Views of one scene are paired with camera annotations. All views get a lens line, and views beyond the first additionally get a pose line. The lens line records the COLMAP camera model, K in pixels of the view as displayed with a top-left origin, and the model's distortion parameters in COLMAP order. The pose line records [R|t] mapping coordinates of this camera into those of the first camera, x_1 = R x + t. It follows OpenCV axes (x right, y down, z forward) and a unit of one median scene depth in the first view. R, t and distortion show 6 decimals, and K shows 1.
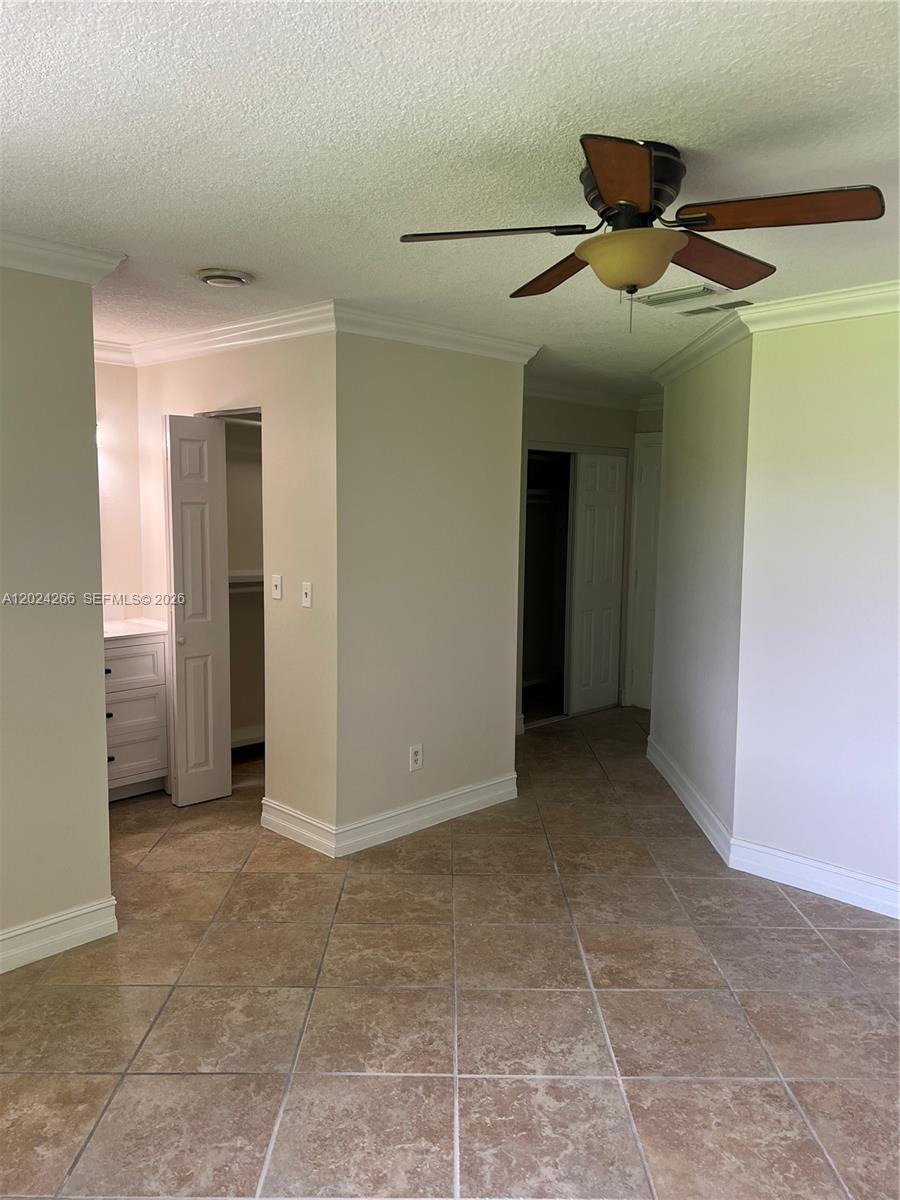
lens RADIAL K [[911.2, 0, 471.9], [0, 911.2, 601.3], [0, 0, 1]] dist [0.048617, -0.046324]
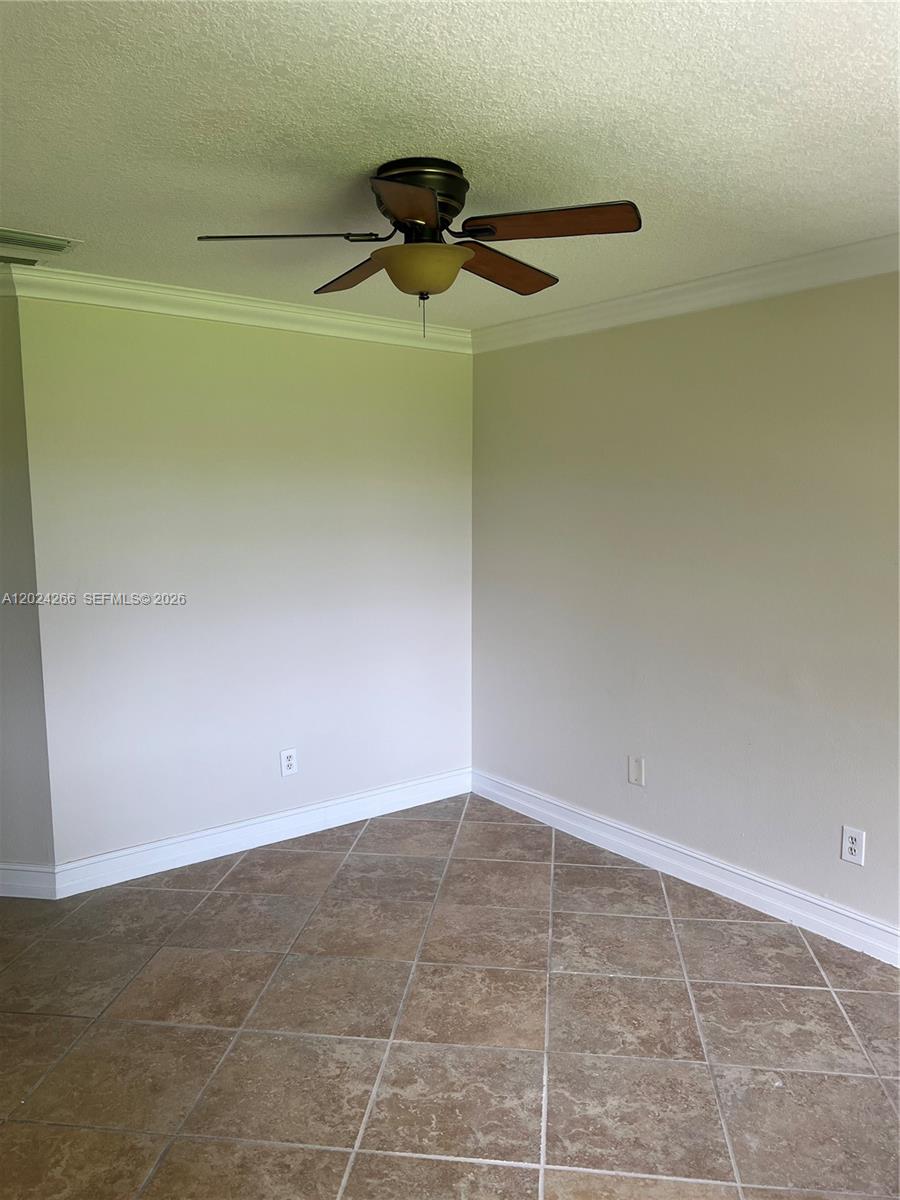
lens RADIAL K [[899.3, 0, 457.6], [0, 899.3, 603.9], [0, 0, 1]] dist [0.052314, -0.051920]
pose [[0.135388, -0.127165, 0.982598, -0.822551], [0.099947, 0.988423, 0.114147, -0.092929], [-0.985739, 0.082754, 0.146531, 0.760991]]
